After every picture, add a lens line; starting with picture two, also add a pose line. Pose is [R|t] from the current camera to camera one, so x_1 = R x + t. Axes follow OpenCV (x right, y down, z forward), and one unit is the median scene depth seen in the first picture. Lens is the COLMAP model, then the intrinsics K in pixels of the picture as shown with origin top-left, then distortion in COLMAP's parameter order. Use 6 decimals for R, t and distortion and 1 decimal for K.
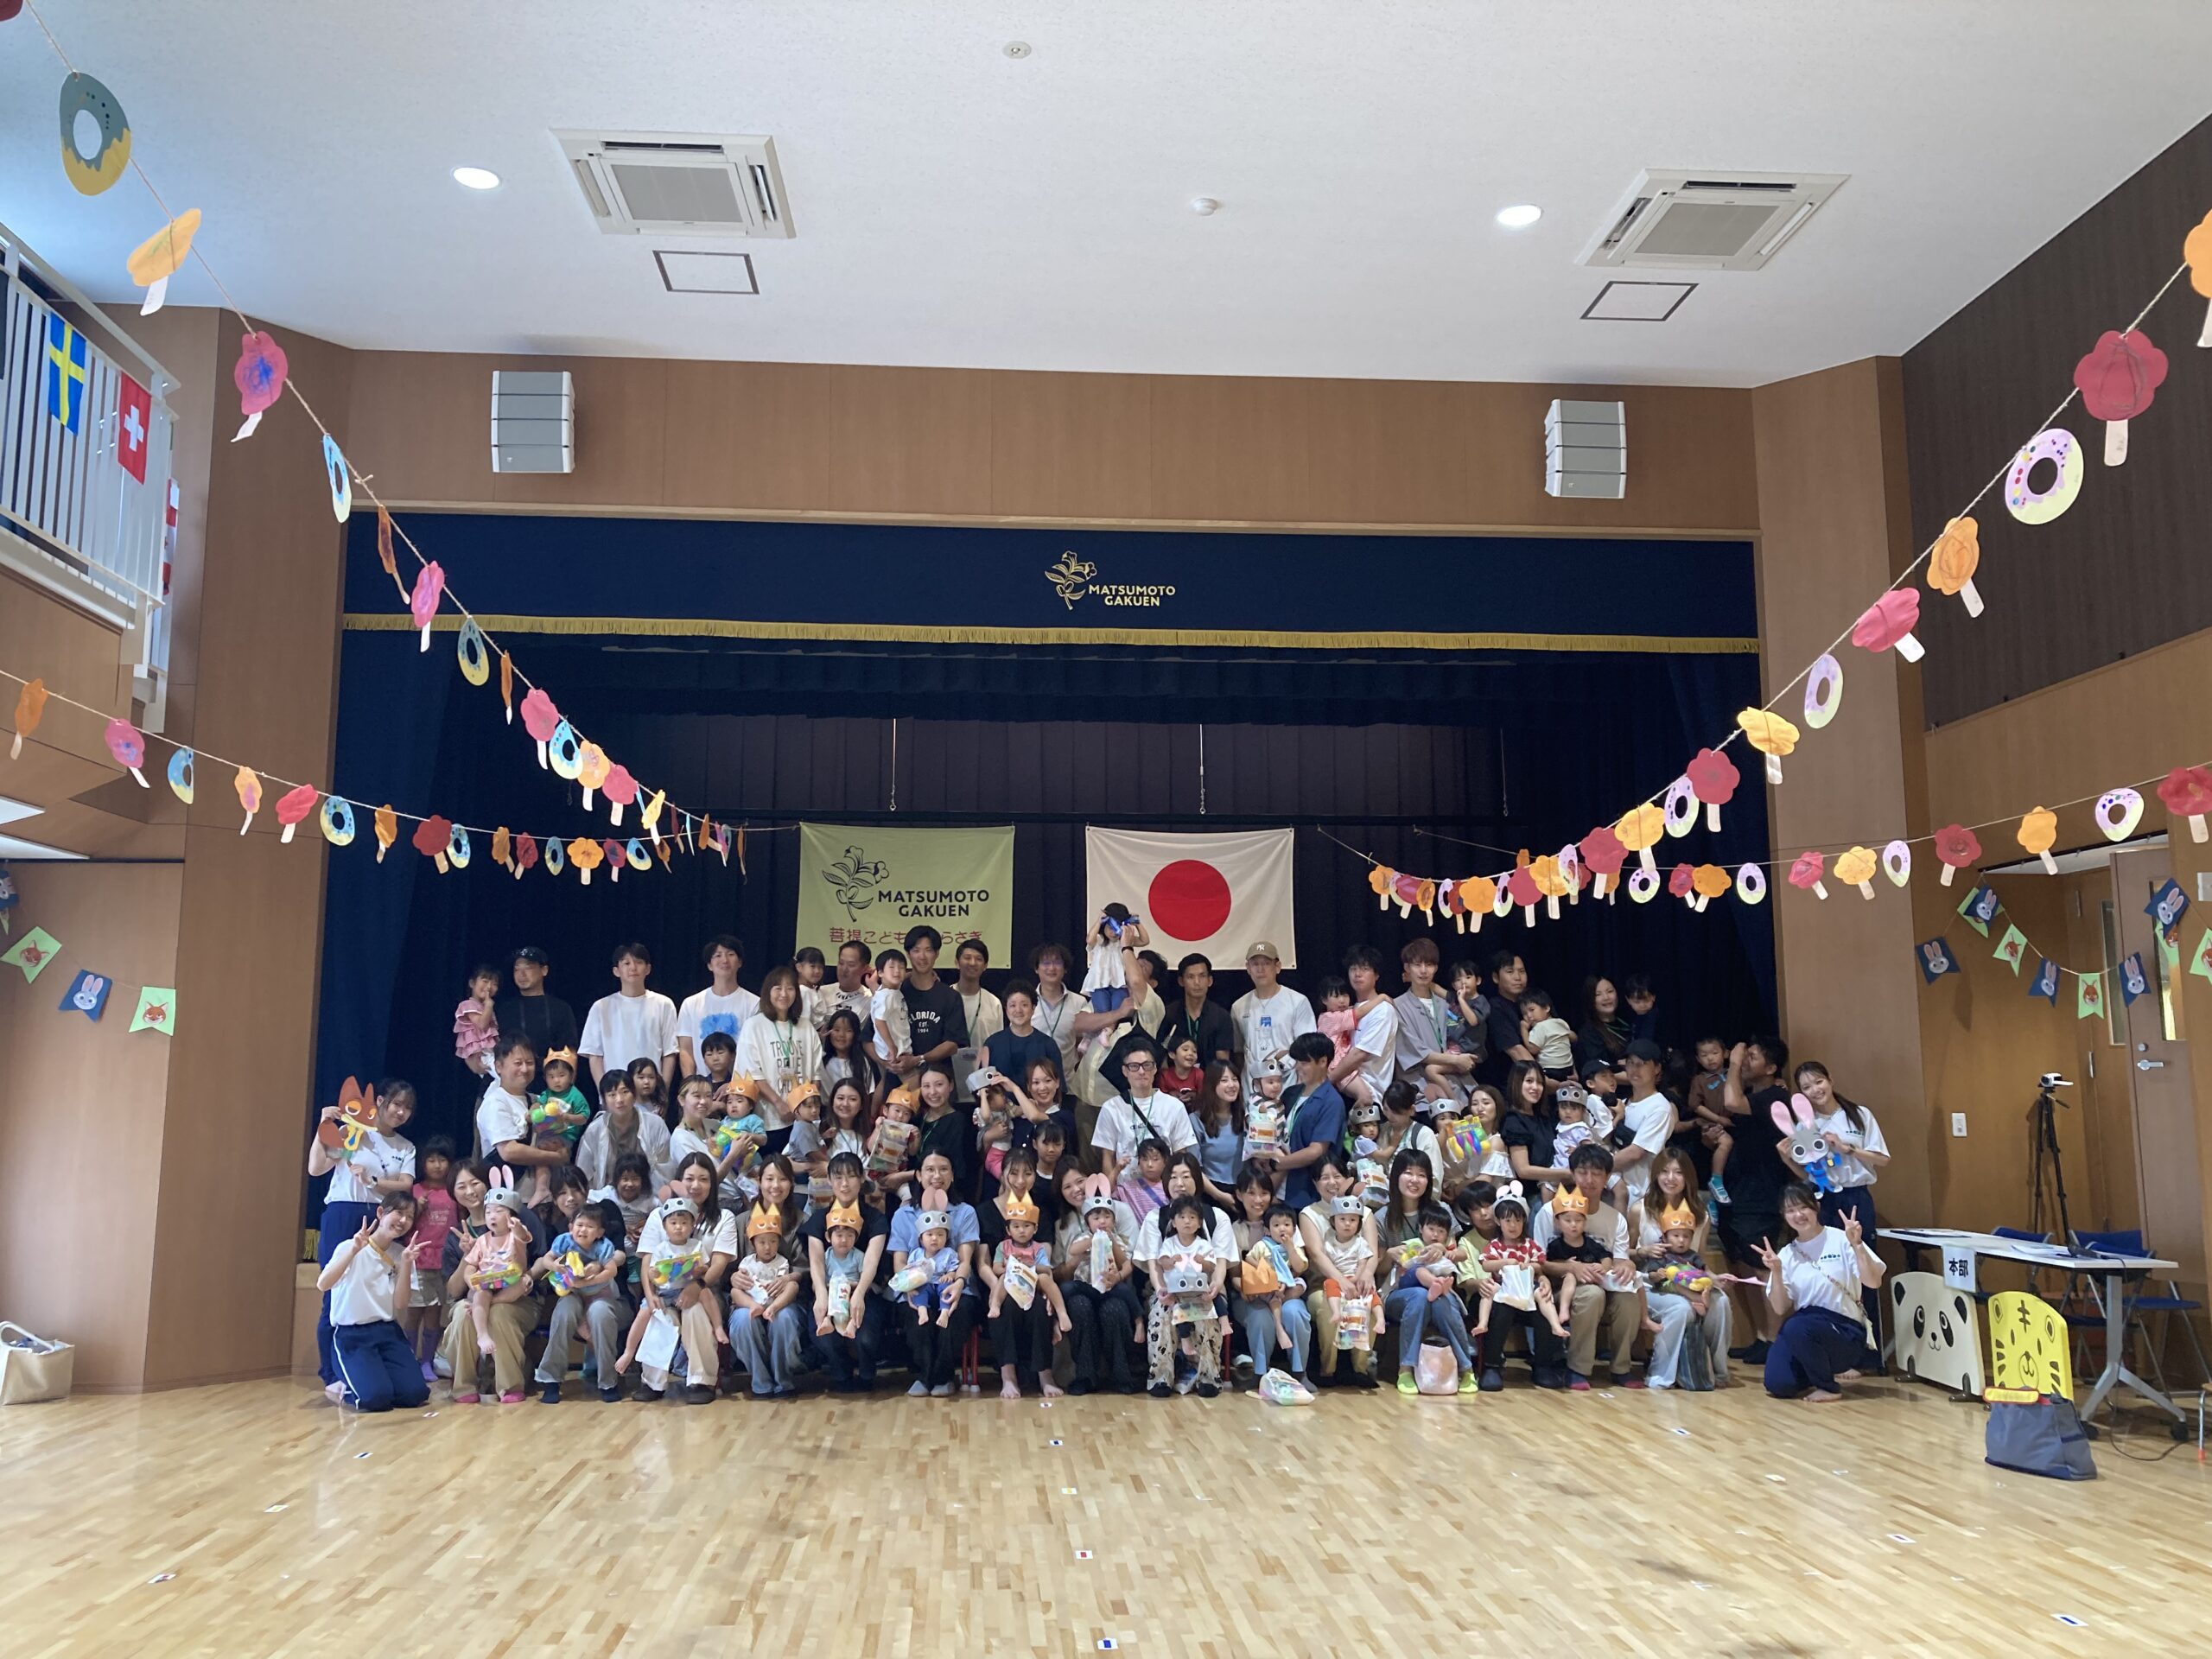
lens RADIAL K [[1797.9, 0, 1100.3], [0, 1797.9, 838.3], [0, 0, 1]] dist [0.010553, 0.004282]
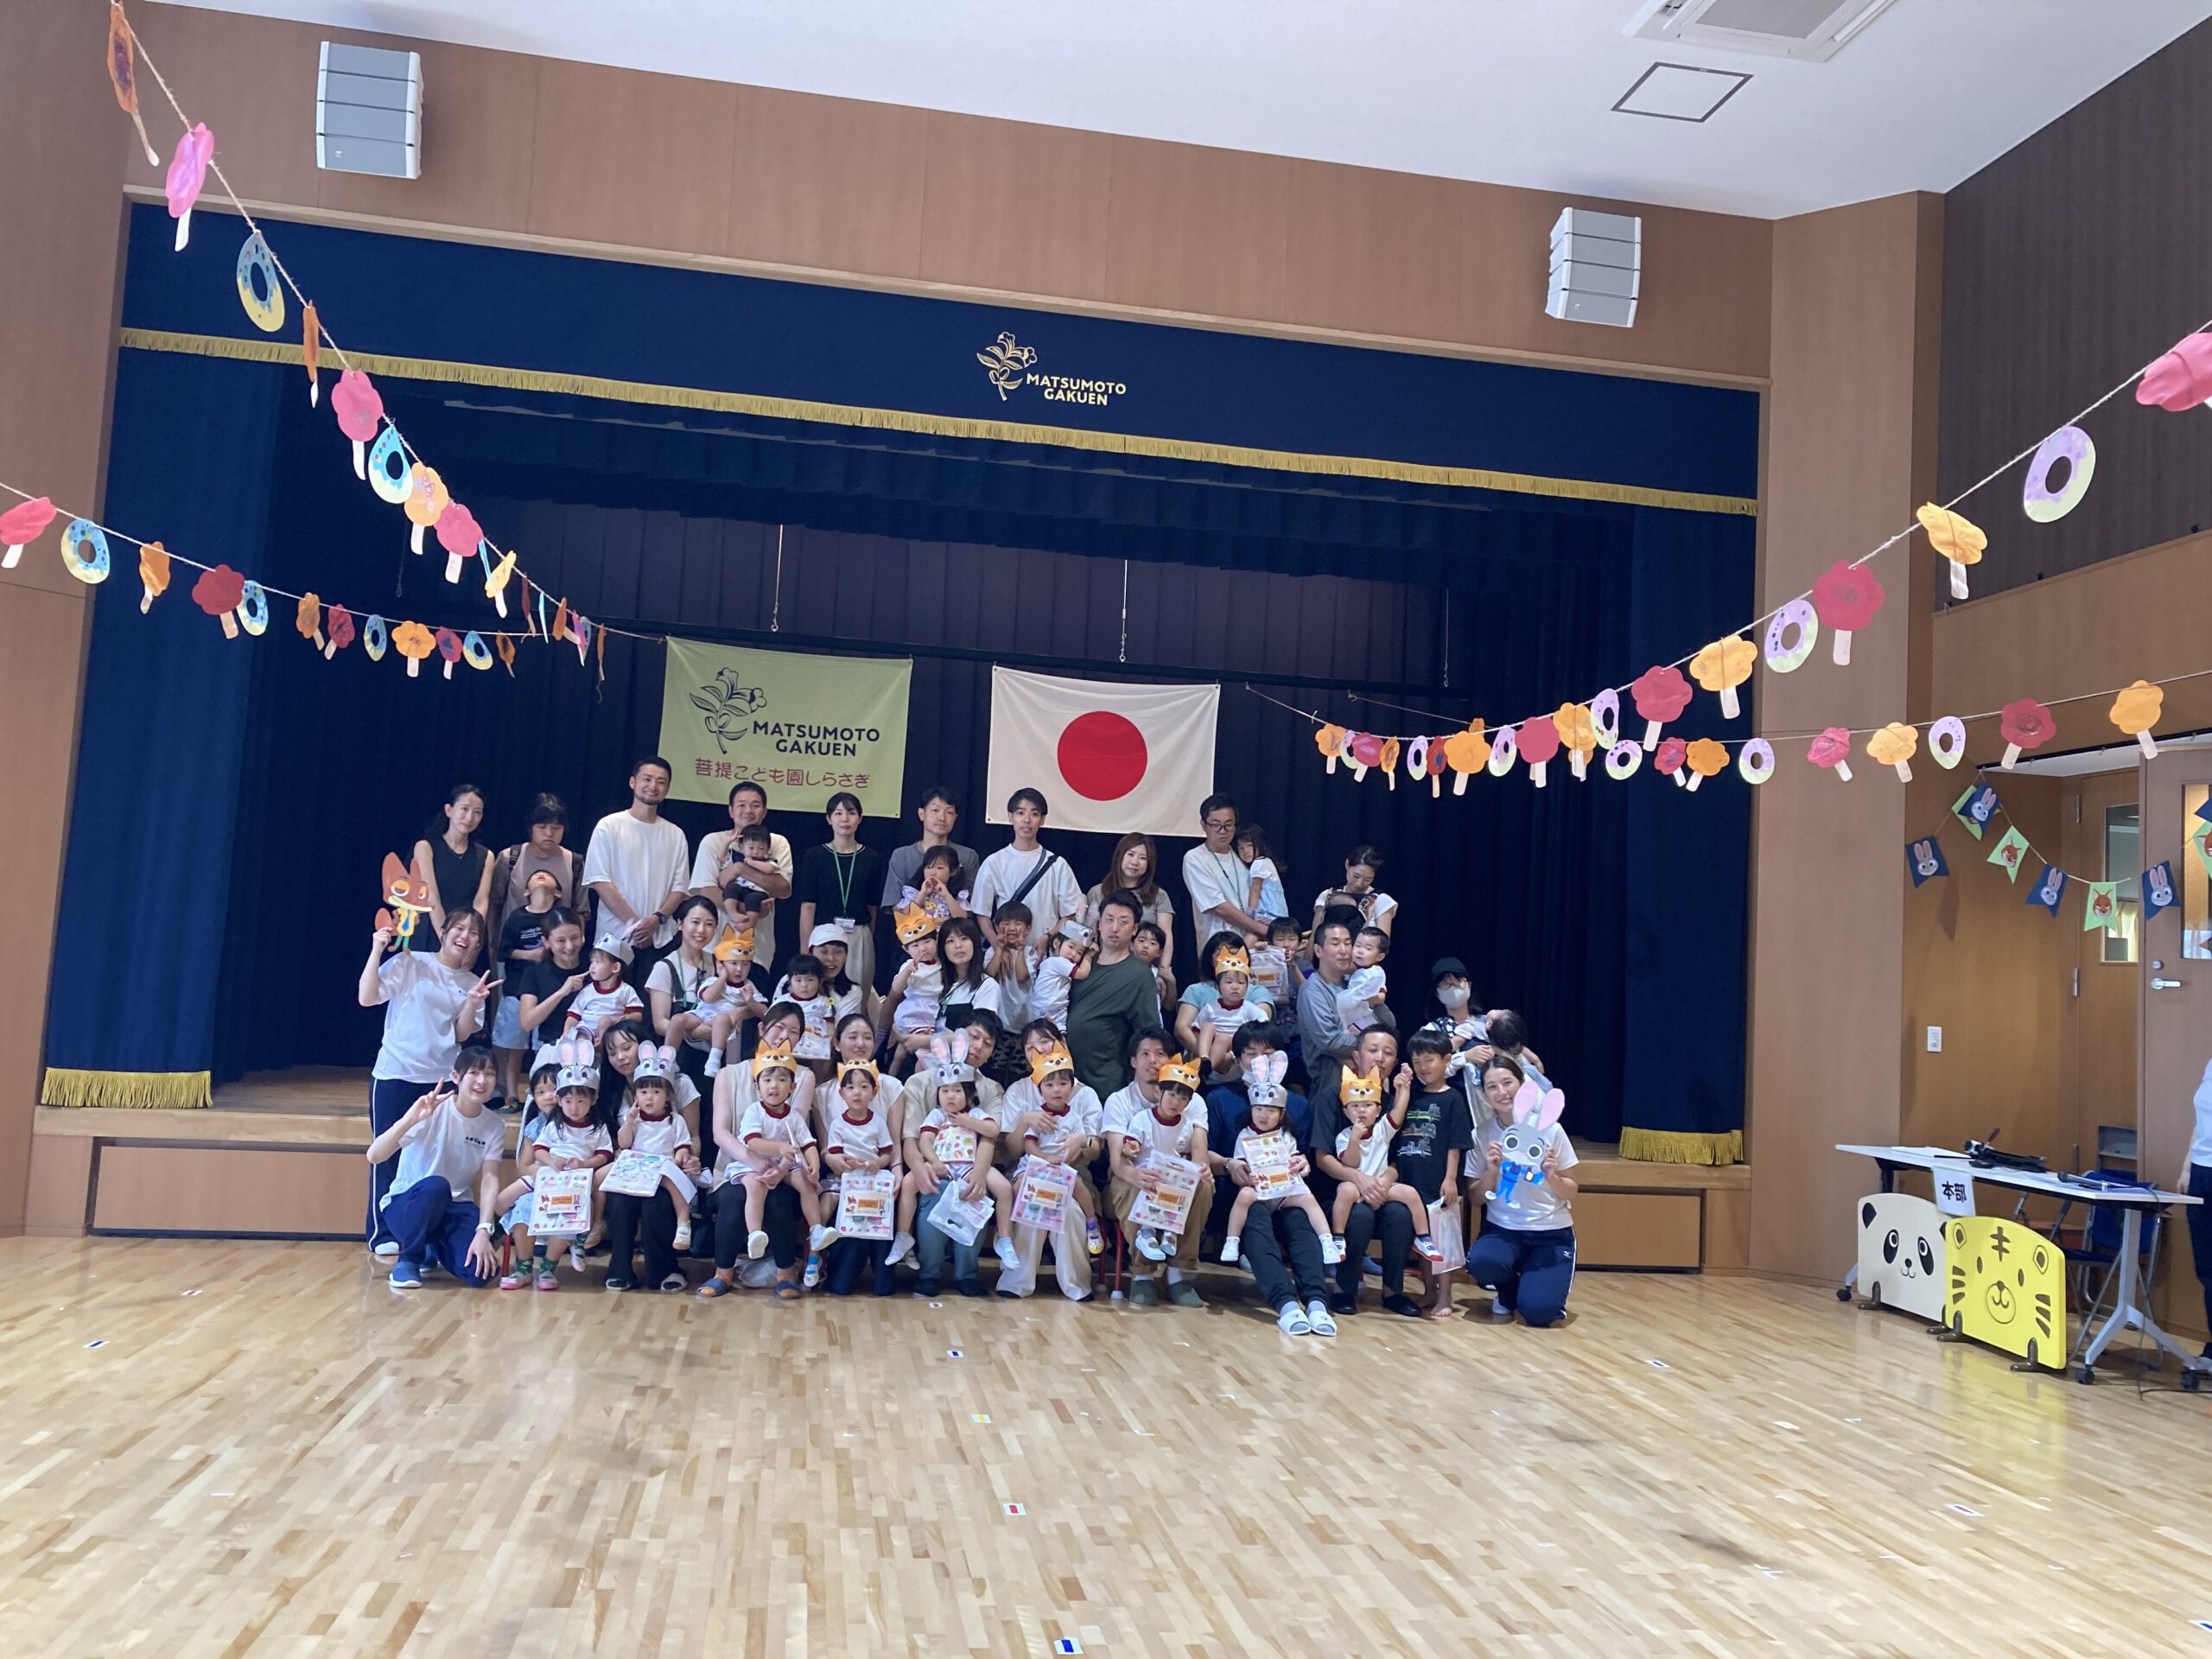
lens RADIAL K [[1796.4, 0, 1121.7], [0, 1796.4, 839.6], [0, 0, 1]] dist [0.015180, -0.000491]
pose [[0.993408, 0.060768, 0.097196, -0.040569], [-0.066972, 0.995833, 0.061894, 0.032821], [-0.093030, -0.067996, 0.993339, 0.152150]]
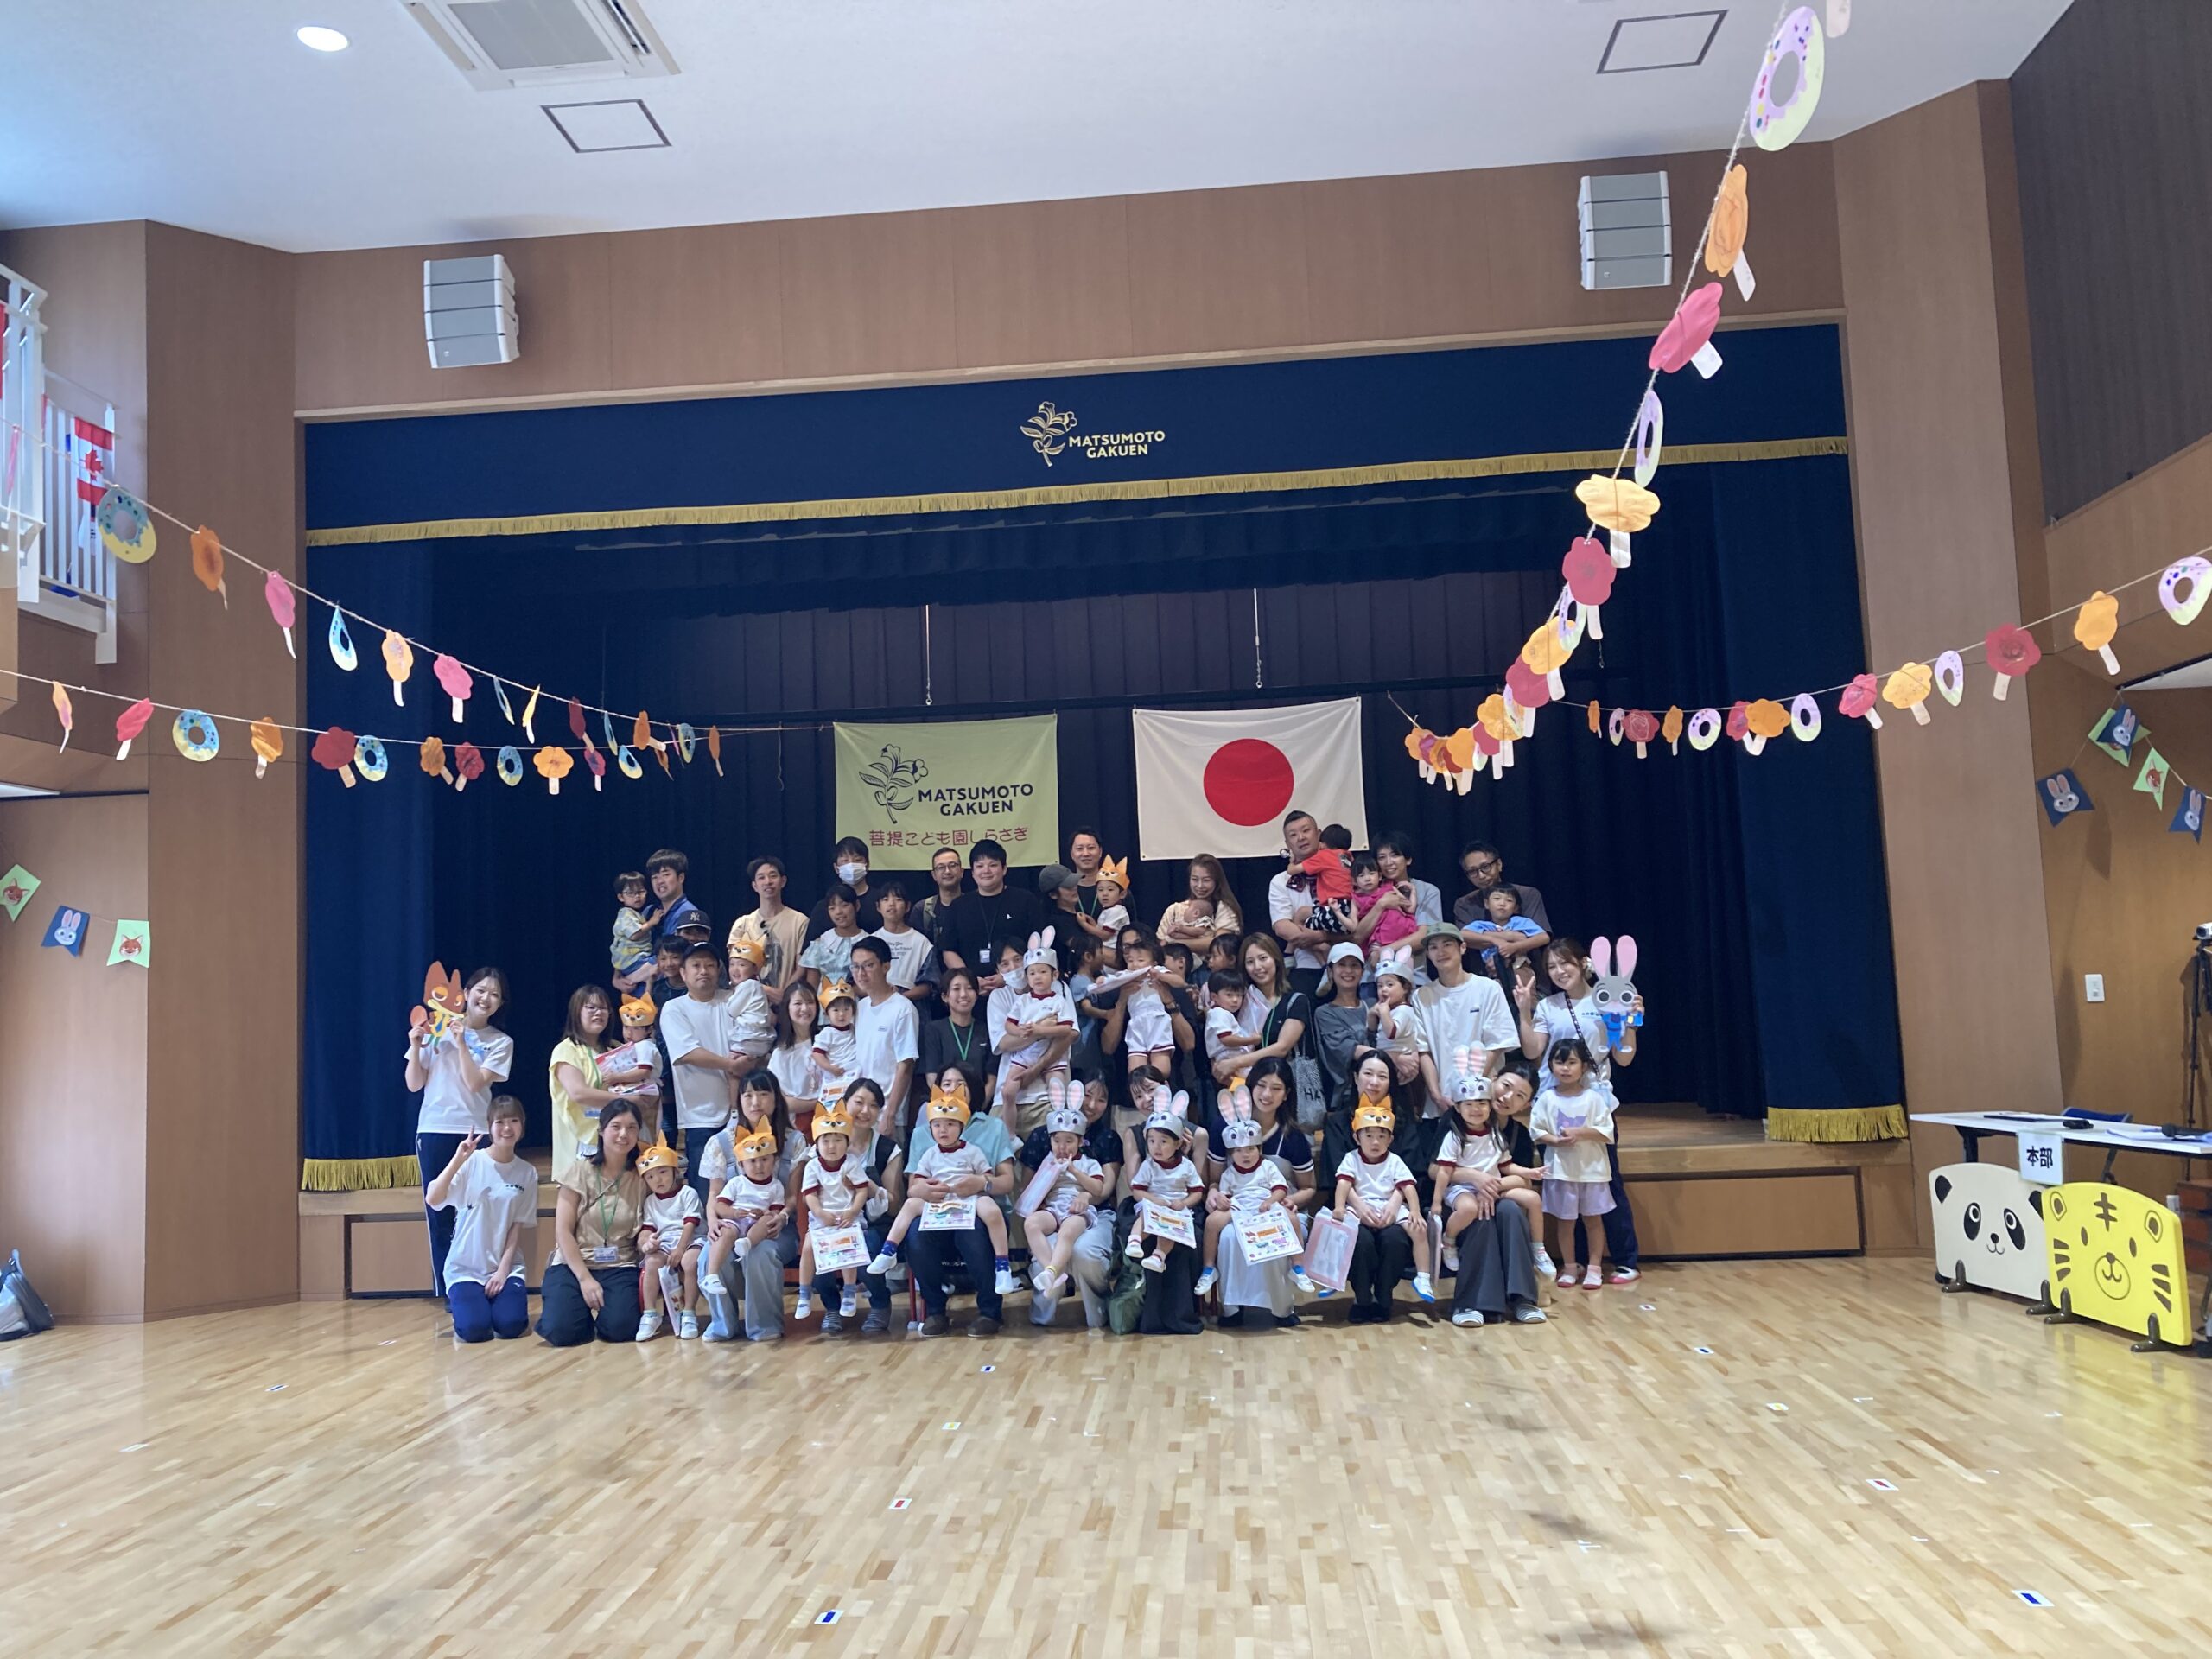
lens RADIAL K [[1800.1, 0, 1083.5], [0, 1800.1, 849.6], [0, 0, 1]] dist [0.012000, 0.011115]
pose [[0.987695, -0.049827, -0.148242, 0.160847], [0.058300, 0.996872, 0.053368, 0.024196], [0.145119, -0.061354, 0.987510, 0.108812]]
